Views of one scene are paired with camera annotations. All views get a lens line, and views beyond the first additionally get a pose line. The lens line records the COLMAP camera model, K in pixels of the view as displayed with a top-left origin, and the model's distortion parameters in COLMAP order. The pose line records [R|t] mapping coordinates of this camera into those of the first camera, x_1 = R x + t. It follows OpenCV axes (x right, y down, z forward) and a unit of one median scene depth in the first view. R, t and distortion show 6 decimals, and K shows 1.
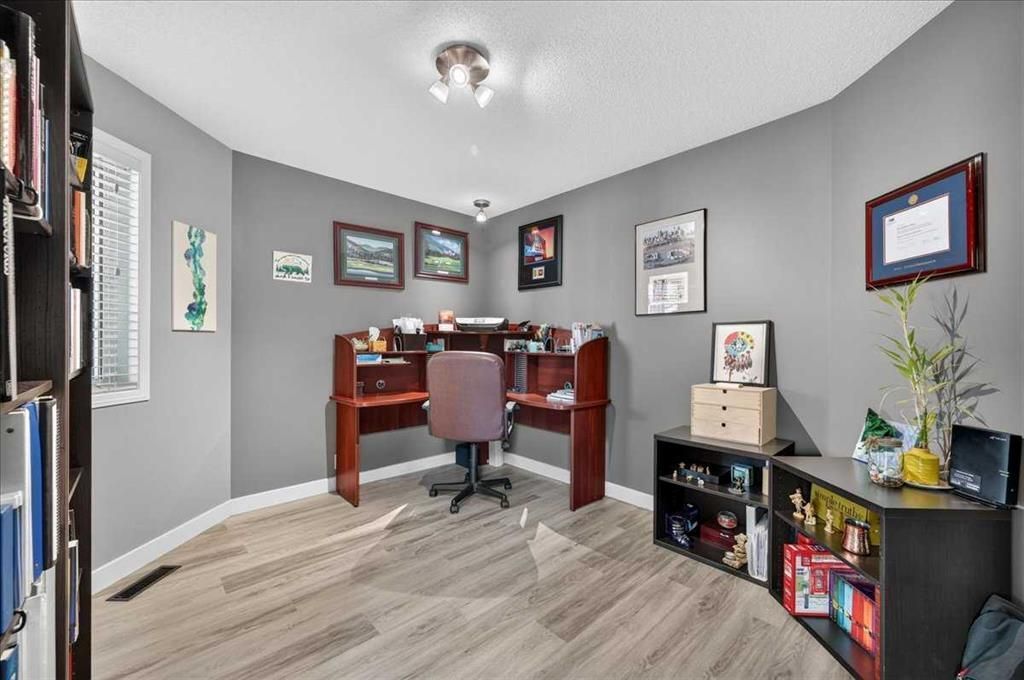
lens RADIAL K [[400.8, 0, 516.0], [0, 400.8, 344.3], [0, 0, 1]] dist [-0.002080, -0.000365]
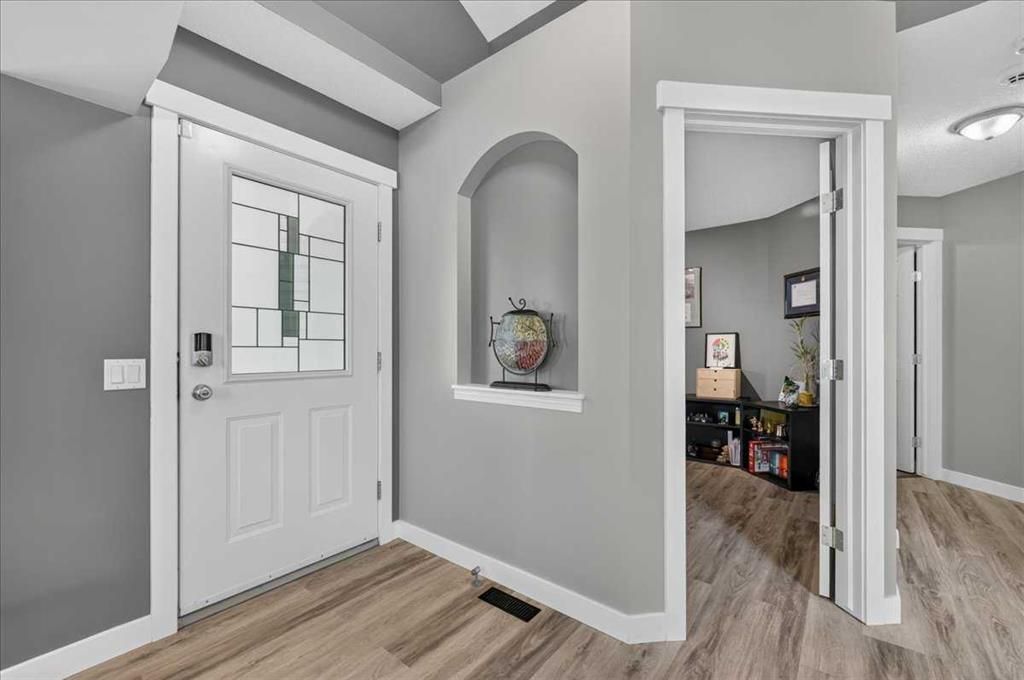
lens RADIAL K [[421.0, 0, 513.9], [0, 421.0, 348.5], [0, 0, 1]] dist [0.002537, -0.000241]
pose [[0.990177, -0.008622, 0.139552, -0.815579], [0.008006, 0.999956, 0.004977, -0.005103], [-0.139588, -0.003811, 0.990202, -0.965564]]
